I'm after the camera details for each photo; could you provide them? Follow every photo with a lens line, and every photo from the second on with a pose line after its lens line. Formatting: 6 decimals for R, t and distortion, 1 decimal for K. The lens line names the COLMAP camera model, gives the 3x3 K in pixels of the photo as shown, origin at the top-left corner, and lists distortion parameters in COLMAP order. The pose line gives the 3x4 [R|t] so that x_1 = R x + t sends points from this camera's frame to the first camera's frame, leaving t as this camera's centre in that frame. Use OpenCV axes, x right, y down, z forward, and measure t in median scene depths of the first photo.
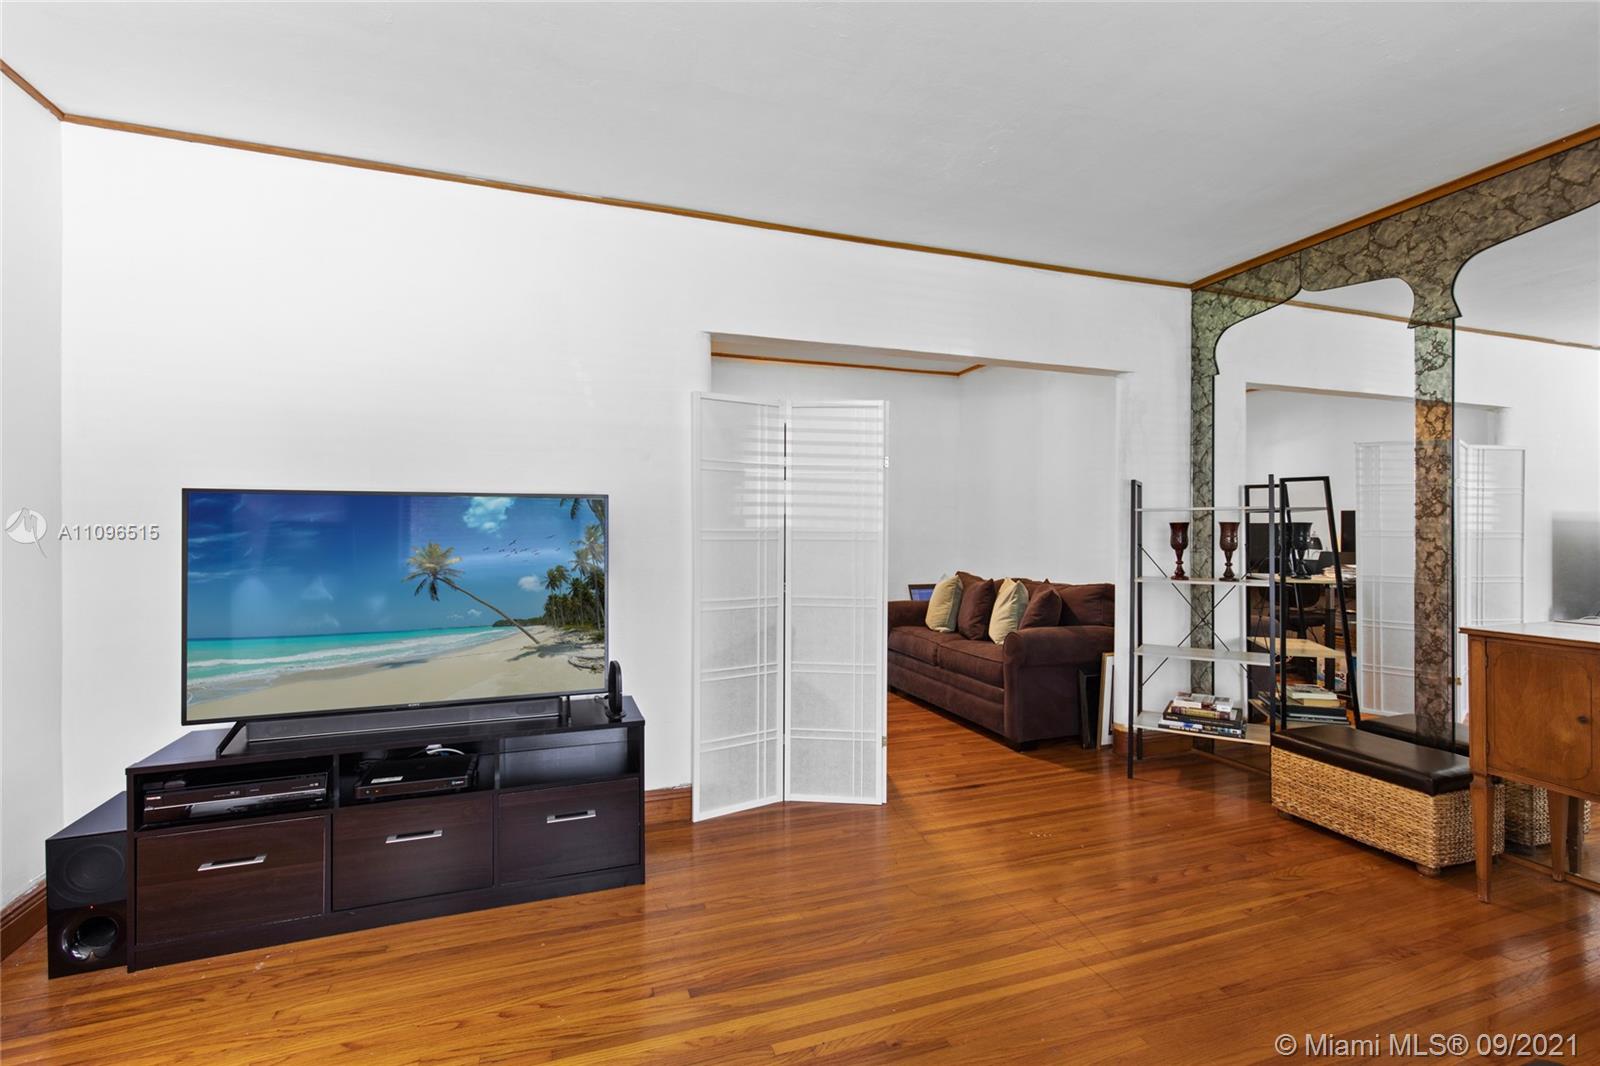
lens RADIAL K [[717.5, 0, 799.4], [0, 717.5, 529.9], [0, 0, 1]] dist [0.015073, -0.001006]
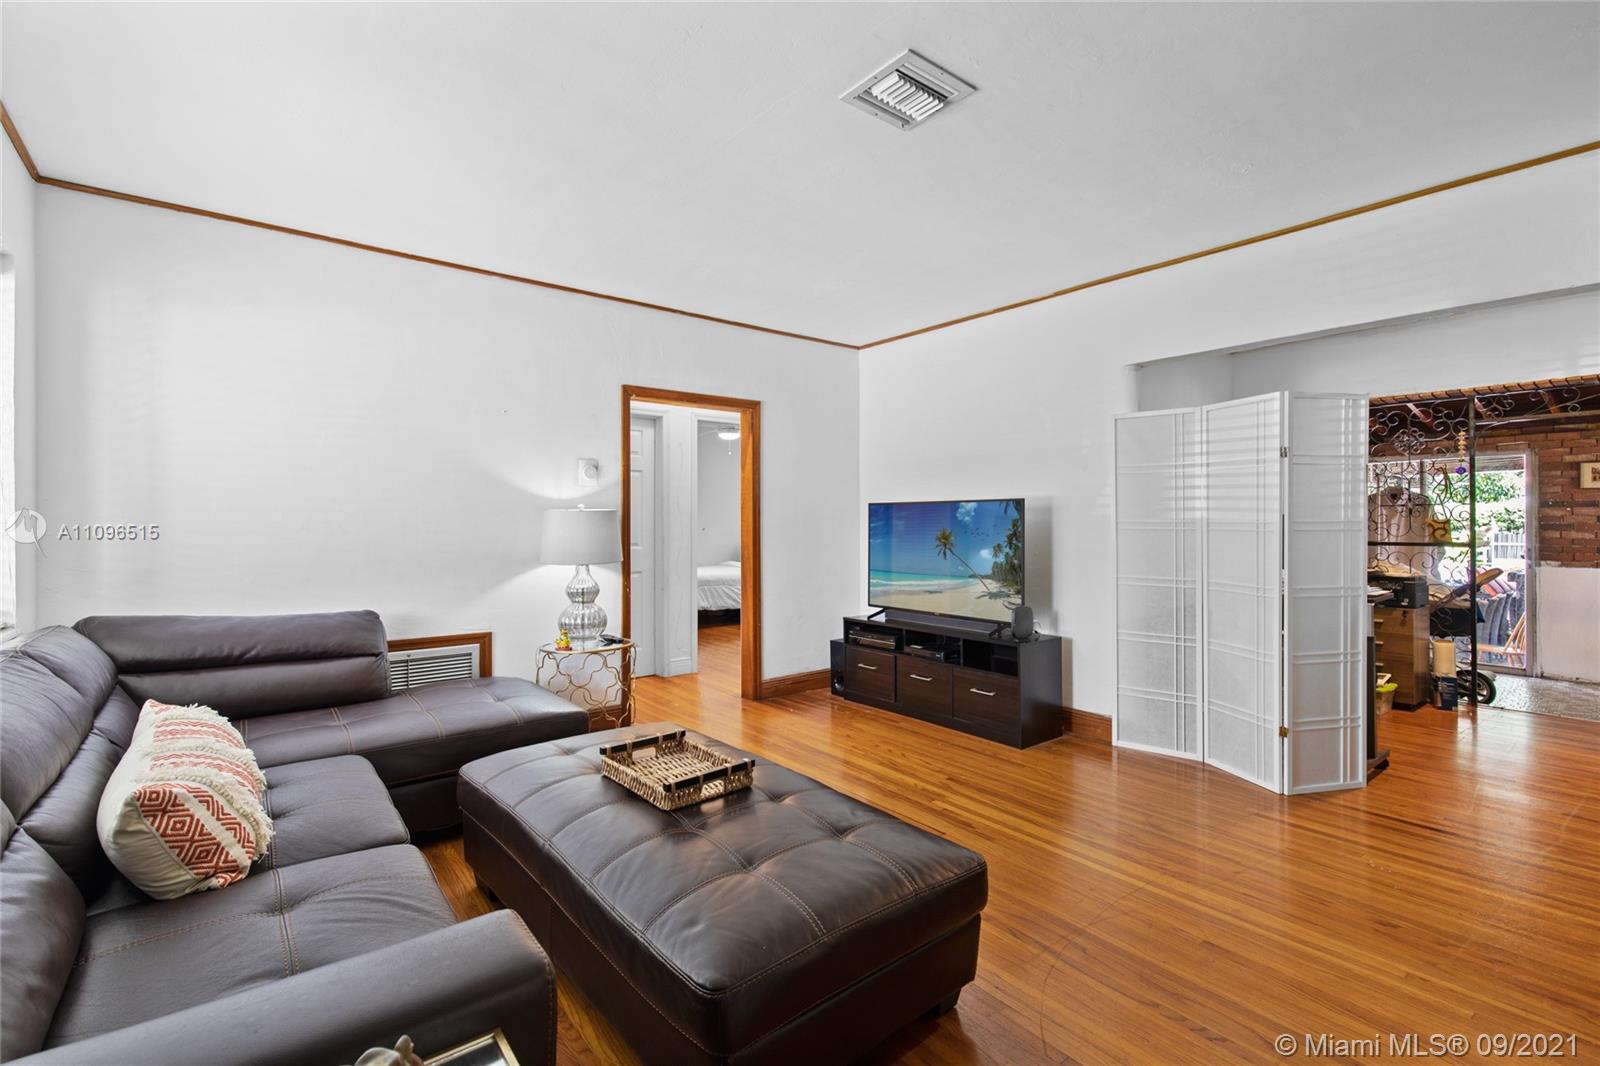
lens RADIAL K [[717.5, 0, 796.7], [0, 717.5, 526.2], [0, 0, 1]] dist [0.015073, -0.001006]
pose [[0.324588, 0.010266, -0.945800, 1.074347], [0.007122, 0.999886, 0.013297, -0.014828], [0.945829, -0.011051, 0.324478, 0.043653]]
